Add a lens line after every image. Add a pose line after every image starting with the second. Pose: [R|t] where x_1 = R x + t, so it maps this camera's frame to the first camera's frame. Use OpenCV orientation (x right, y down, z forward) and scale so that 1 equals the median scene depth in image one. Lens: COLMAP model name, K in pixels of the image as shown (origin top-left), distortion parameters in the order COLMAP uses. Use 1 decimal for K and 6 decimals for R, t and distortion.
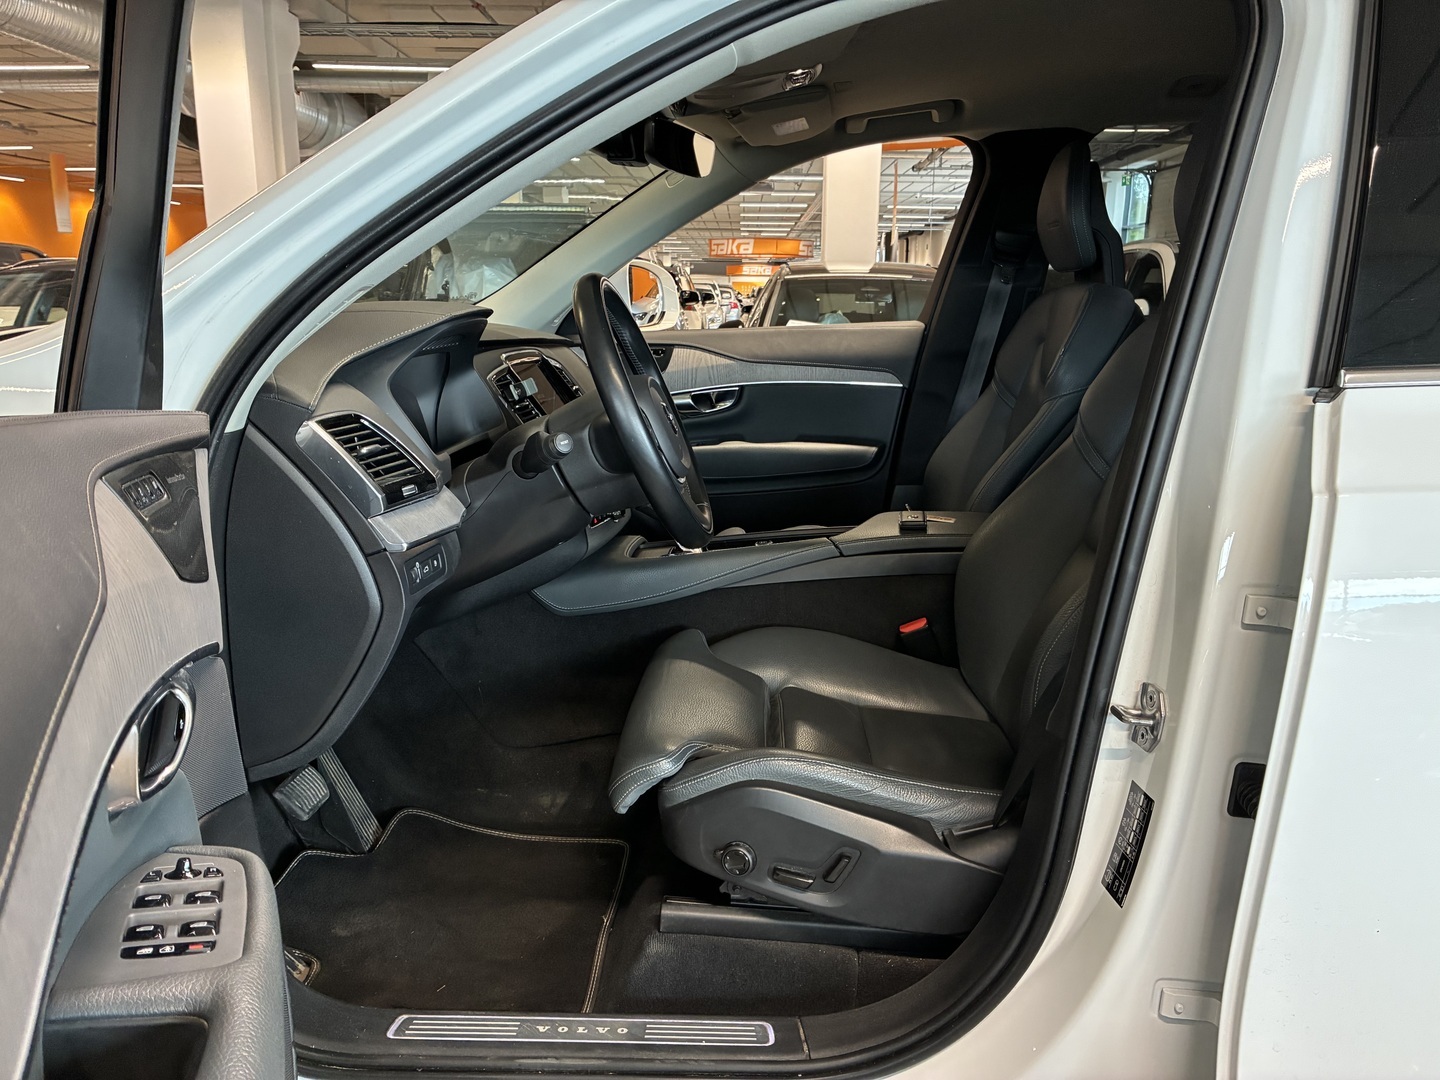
lens RADIAL K [[1099.1, 0, 727.1], [0, 1099.1, 530.2], [0, 0, 1]] dist [0.071593, -0.113236]
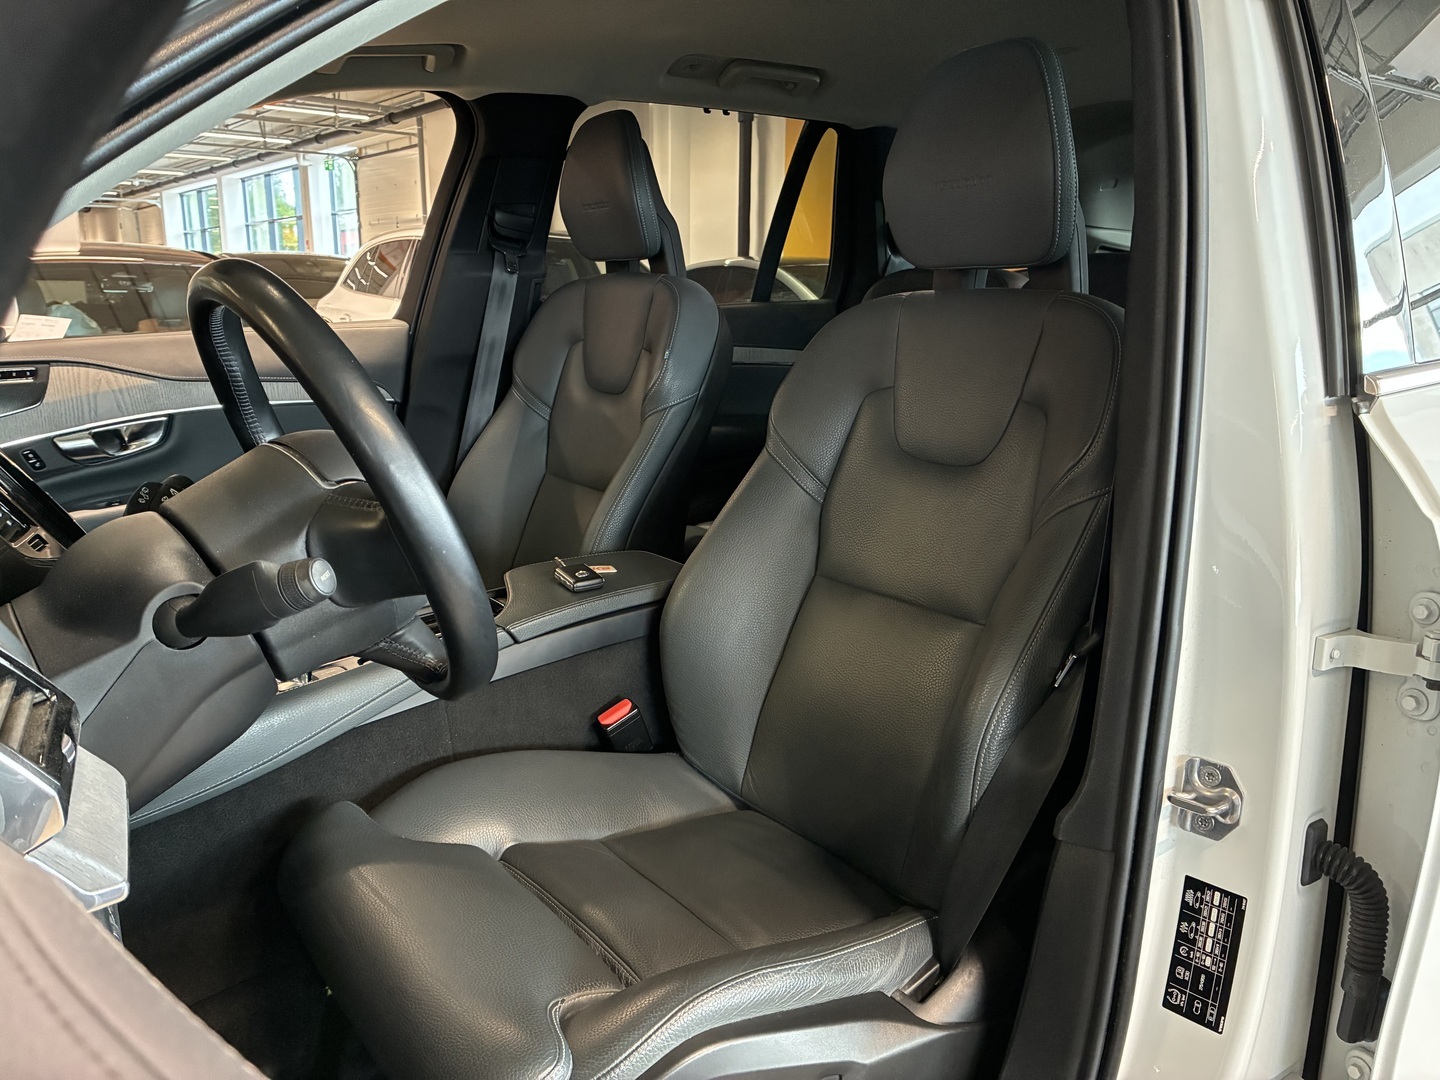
lens RADIAL K [[1099.1, 0, 727.1], [0, 1099.1, 530.2], [0, 0, 1]] dist [0.071593, -0.113236]
pose [[0.784458, -0.140844, 0.603977, -0.150745], [0.133422, 0.989394, 0.057429, -0.051035], [-0.605660, 0.035533, 0.794930, 0.215813]]
